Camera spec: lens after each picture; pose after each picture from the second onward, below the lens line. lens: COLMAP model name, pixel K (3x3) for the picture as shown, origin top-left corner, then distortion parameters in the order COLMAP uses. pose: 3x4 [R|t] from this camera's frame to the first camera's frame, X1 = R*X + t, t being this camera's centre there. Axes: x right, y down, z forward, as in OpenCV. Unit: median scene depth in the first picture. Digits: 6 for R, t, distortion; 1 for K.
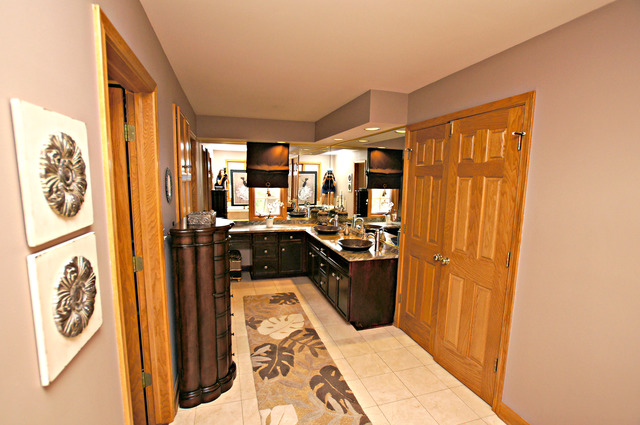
lens RADIAL K [[302.3, 0, 316.9], [0, 302.3, 214.9], [0, 0, 1]] dist [-0.022197, 0.006107]
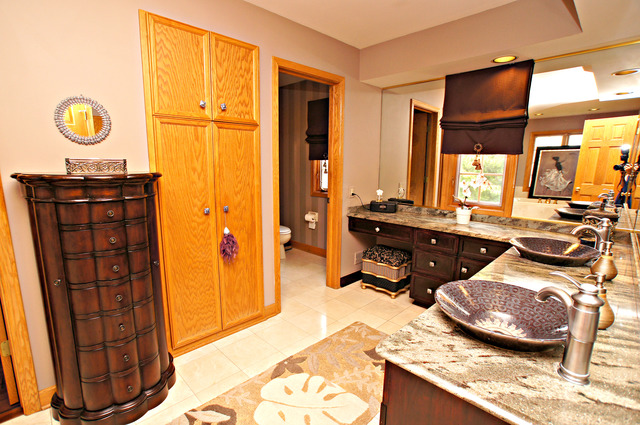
lens RADIAL K [[302.3, 0, 319.2], [0, 302.3, 218.7], [0, 0, 1]] dist [-0.022197, 0.006107]
pose [[0.474604, 0.135775, -0.869664, 0.195221], [-0.111039, 0.989373, 0.093867, 0.006940], [0.873167, 0.052017, 0.484637, 0.504010]]
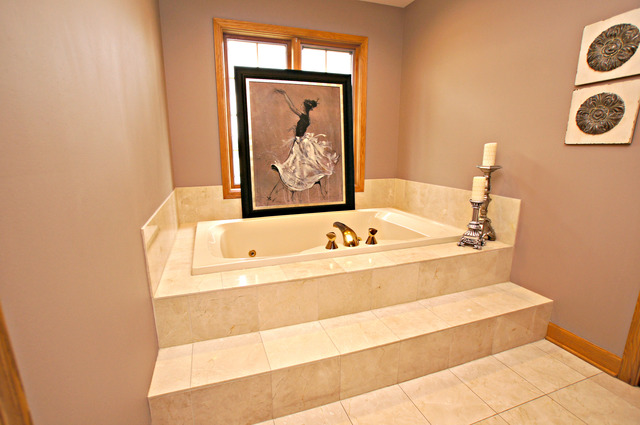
lens RADIAL K [[302.3, 0, 318.8], [0, 302.3, 213.7], [0, 0, 1]] dist [-0.022197, 0.006107]
pose [[0.998594, -0.032864, 0.041587, -0.045522], [0.029045, 0.995580, 0.089309, -0.035867], [-0.044338, -0.087976, 0.995135, 0.880721]]
